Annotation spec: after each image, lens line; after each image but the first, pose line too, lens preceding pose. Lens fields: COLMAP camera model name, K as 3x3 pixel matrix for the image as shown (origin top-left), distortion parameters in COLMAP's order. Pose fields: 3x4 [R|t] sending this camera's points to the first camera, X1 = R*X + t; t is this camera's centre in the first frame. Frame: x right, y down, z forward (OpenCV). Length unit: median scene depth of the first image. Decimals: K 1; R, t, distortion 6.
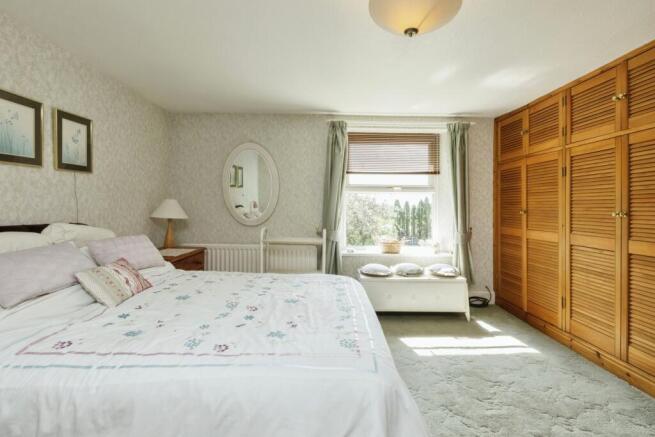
lens RADIAL K [[294.6, 0, 334.0], [0, 294.6, 207.6], [0, 0, 1]] dist [-0.002716, -0.001555]
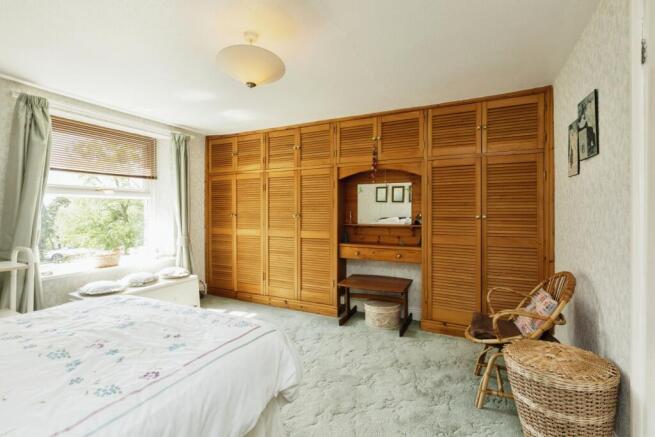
lens RADIAL K [[294.6, 0, 329.3], [0, 294.6, 212.2], [0, 0, 1]] dist [-0.002716, -0.001555]
pose [[0.456074, -0.016242, 0.889793, -0.338474], [0.008163, 0.999868, 0.014067, -0.014391], [-0.889904, 0.000848, 0.456147, 0.031472]]
